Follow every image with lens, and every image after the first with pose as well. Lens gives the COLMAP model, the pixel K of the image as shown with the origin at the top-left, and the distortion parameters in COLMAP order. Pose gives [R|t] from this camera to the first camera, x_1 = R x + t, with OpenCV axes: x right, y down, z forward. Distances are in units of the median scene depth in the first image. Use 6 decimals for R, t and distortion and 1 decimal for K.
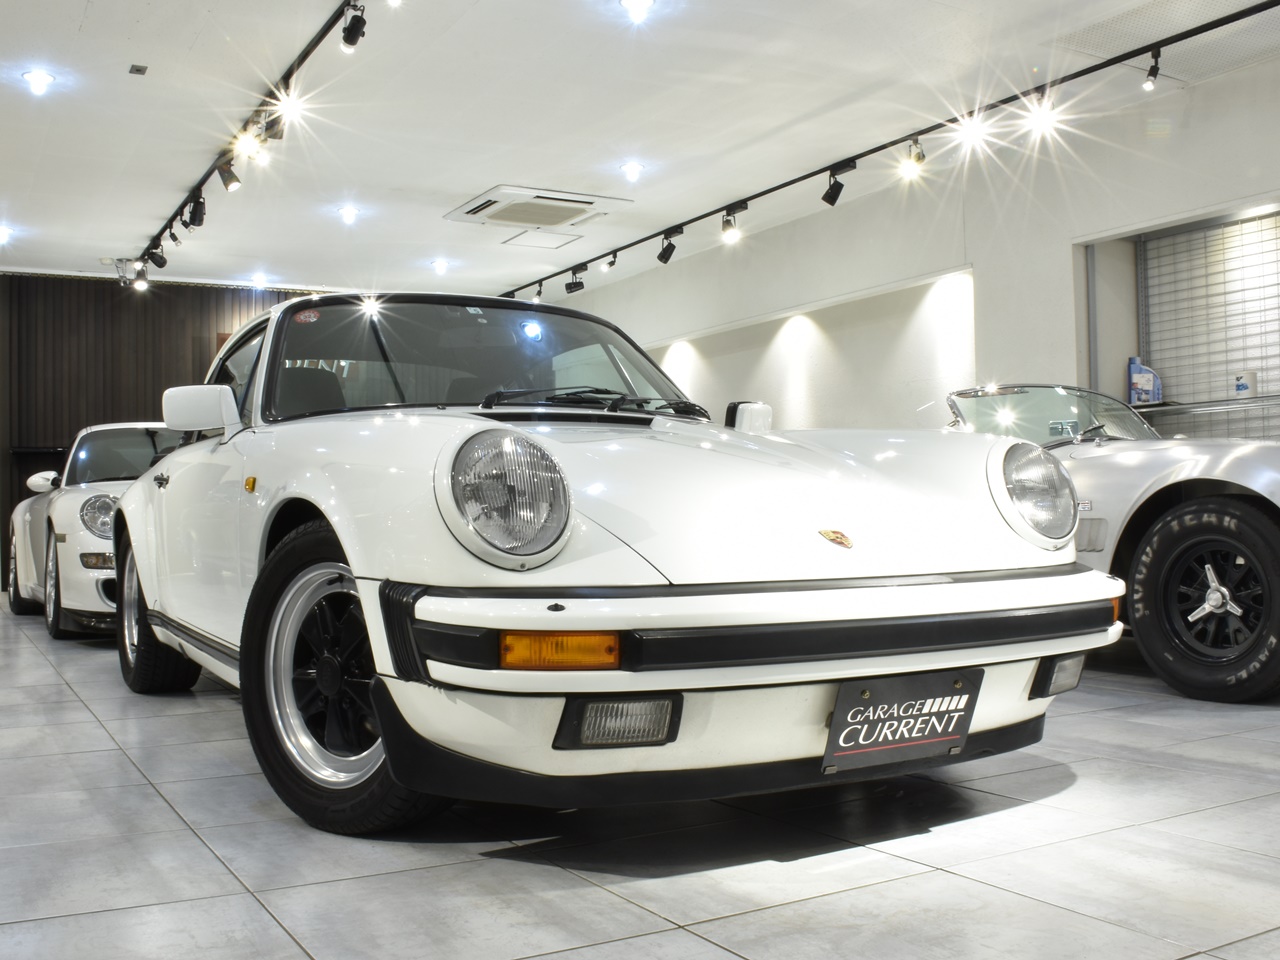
lens RADIAL K [[1249.1, 0, 637.7], [0, 1249.1, 515.1], [0, 0, 1]] dist [-0.110138, 0.025215]
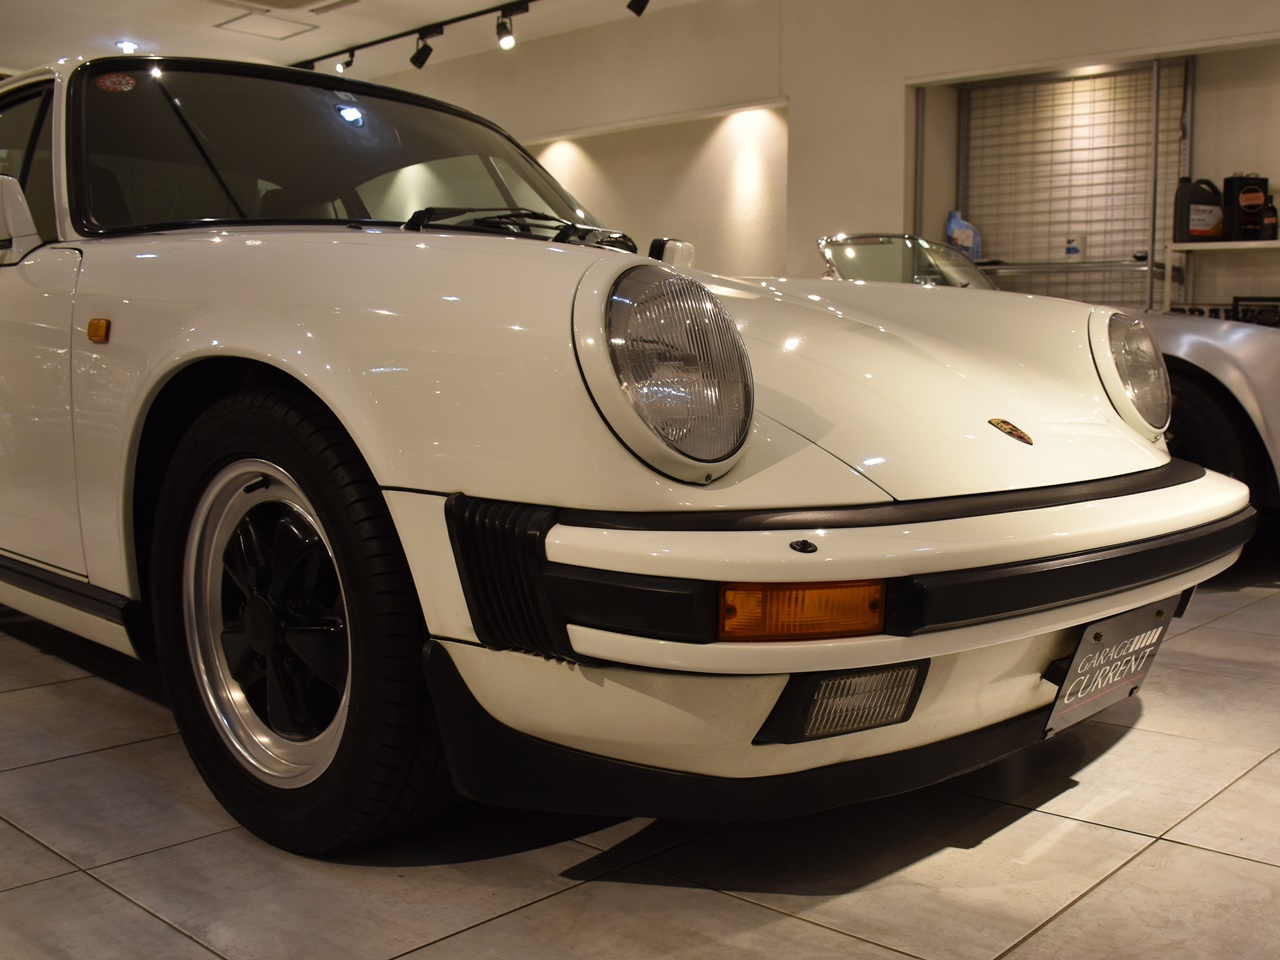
lens RADIAL K [[1272.0, 0, 766.2], [0, 1272.0, 561.8], [0, 0, 1]] dist [-0.179475, 0.181136]
pose [[0.934037, -0.030986, 0.355830, -0.229664], [-0.026573, 0.987441, 0.155739, -0.016031], [-0.356186, -0.154922, 0.921483, 0.270592]]
